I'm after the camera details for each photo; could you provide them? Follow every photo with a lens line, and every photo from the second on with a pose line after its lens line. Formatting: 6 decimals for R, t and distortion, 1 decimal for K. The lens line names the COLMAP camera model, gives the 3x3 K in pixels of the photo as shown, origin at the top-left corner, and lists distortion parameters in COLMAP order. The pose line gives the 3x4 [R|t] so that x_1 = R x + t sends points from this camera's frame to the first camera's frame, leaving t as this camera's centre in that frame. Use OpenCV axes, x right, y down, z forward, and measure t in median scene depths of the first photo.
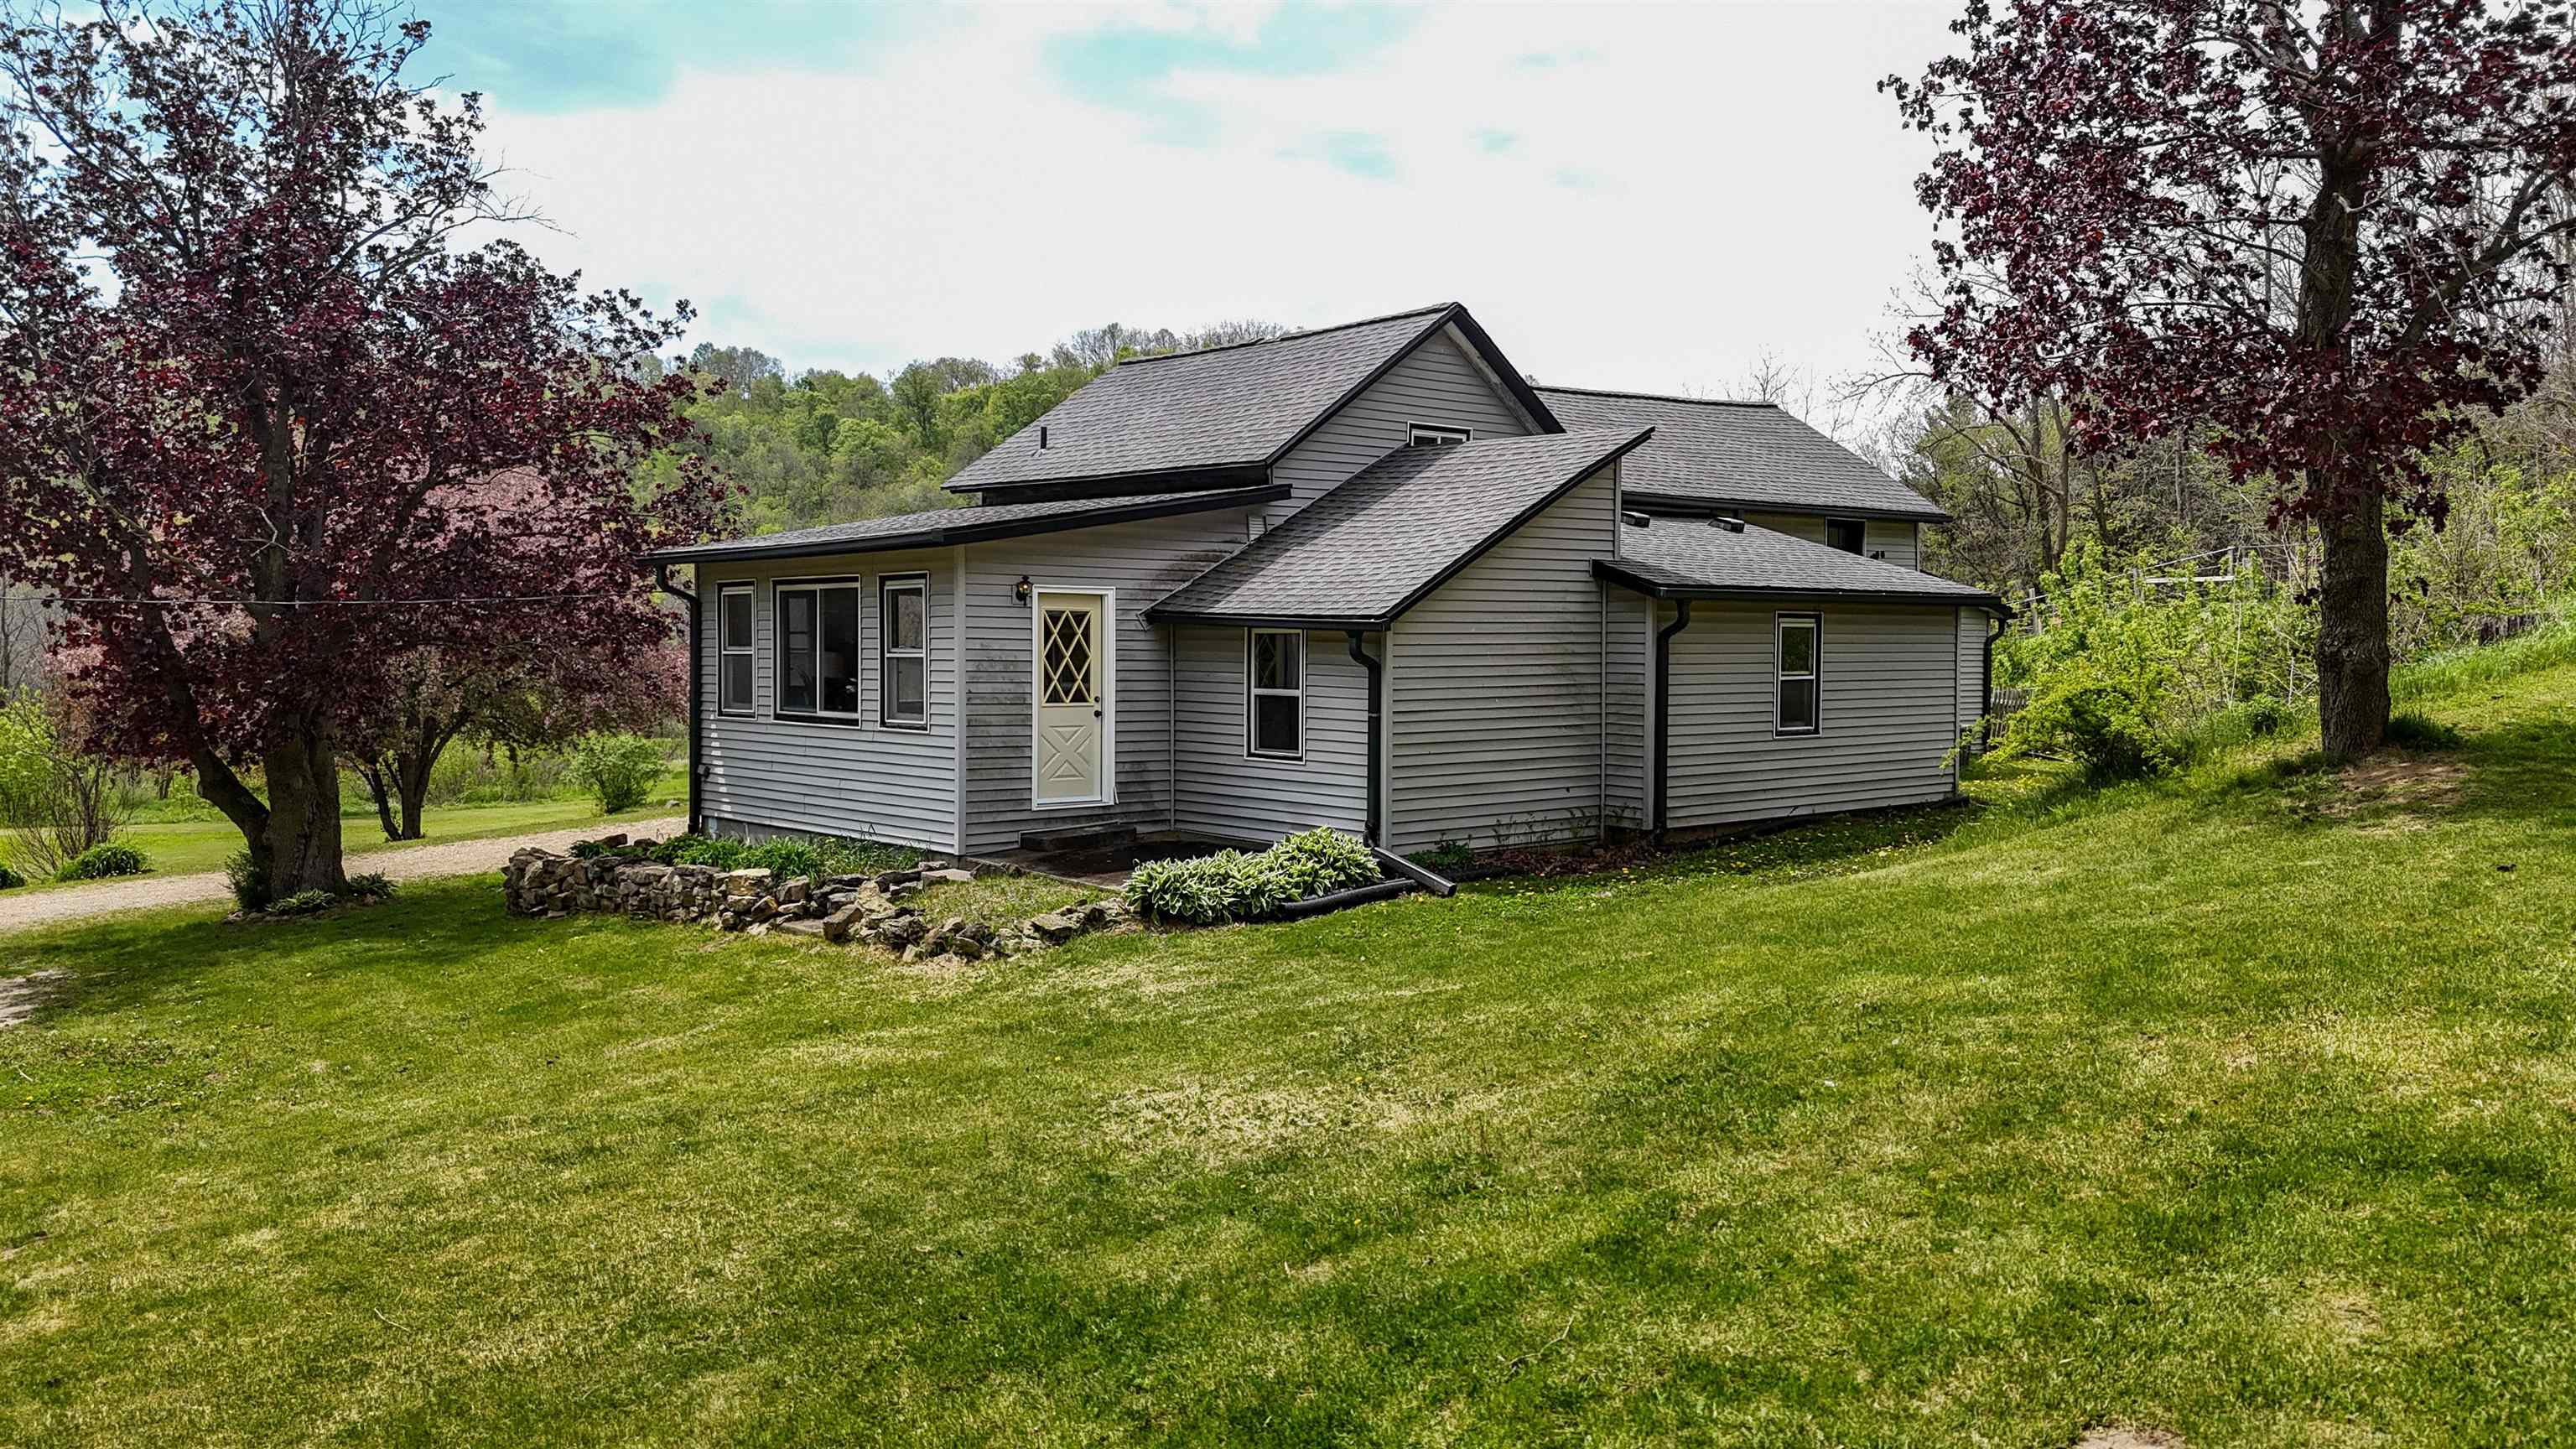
lens RADIAL K [[1881.3, 0, 1297.3], [0, 1881.3, 717.1], [0, 0, 1]] dist [0.078984, -0.077406]
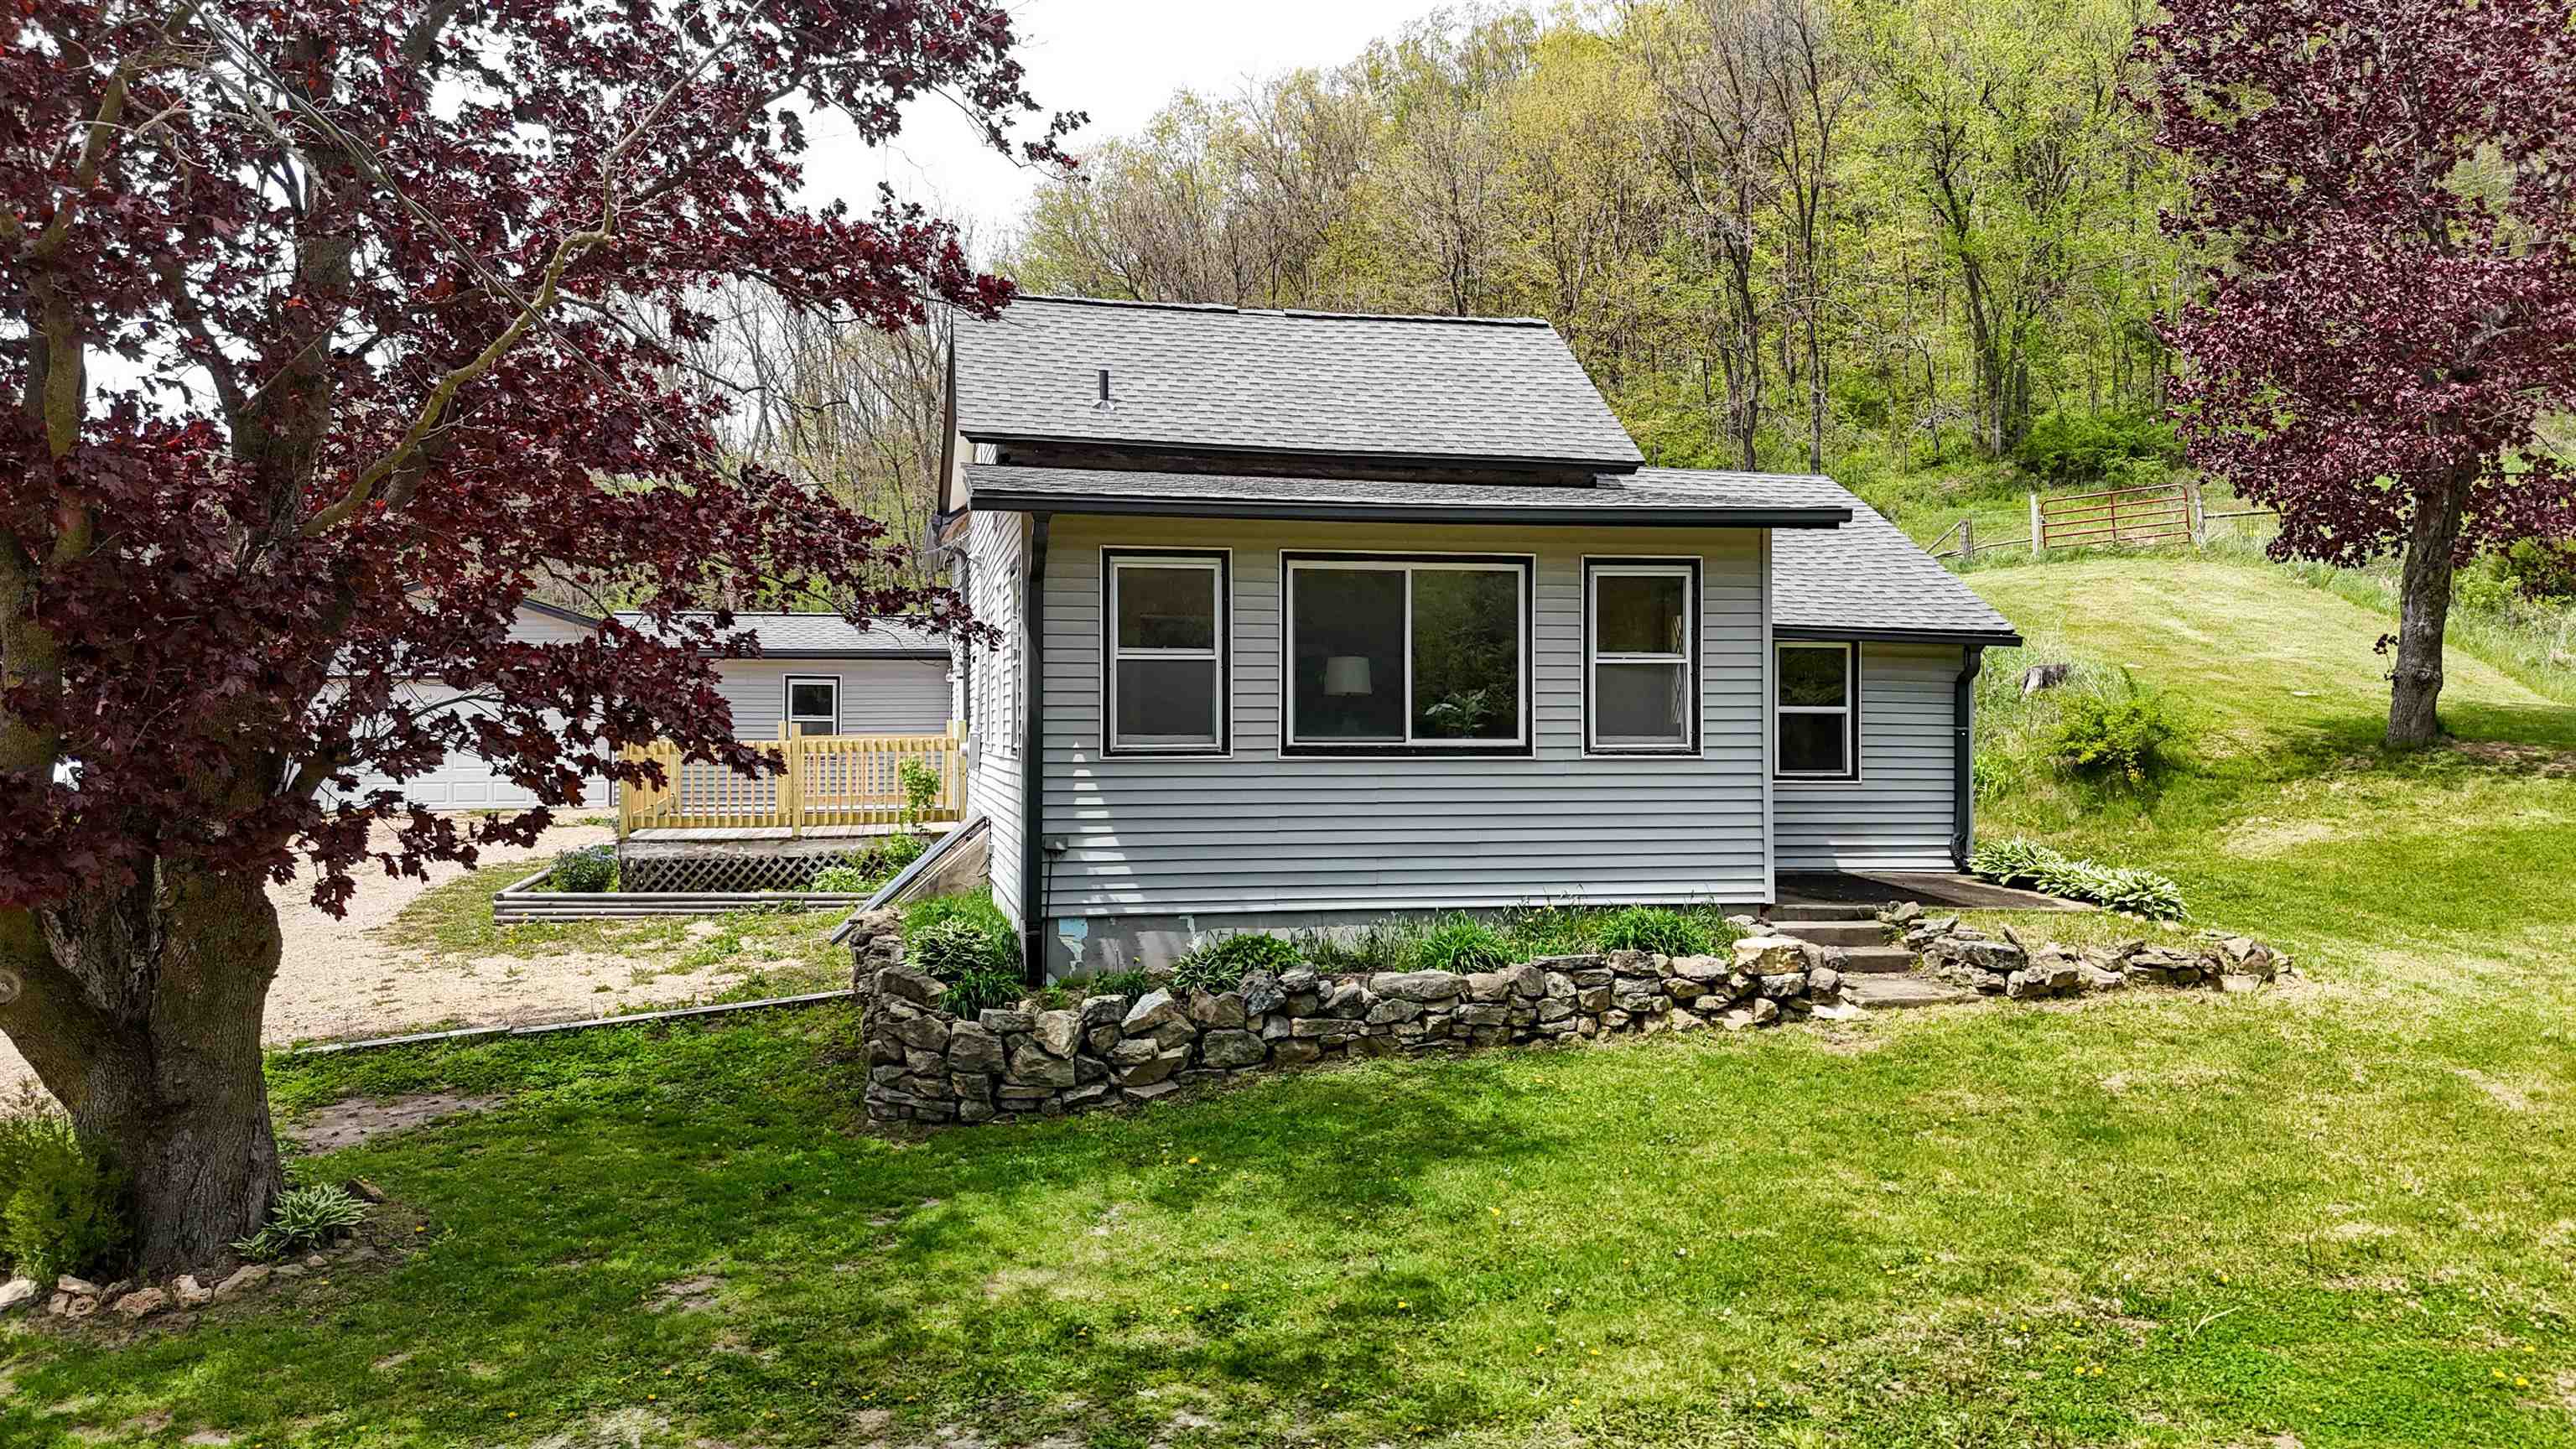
lens RADIAL K [[1881.3, 0, 1297.3], [0, 1881.3, 717.1], [0, 0, 1]] dist [0.078984, -0.077406]
pose [[0.547286, -0.003579, 0.836938, -0.899567], [0.033322, 0.999291, -0.017516, -0.000263], [-0.836282, 0.037474, 0.547017, 0.659258]]
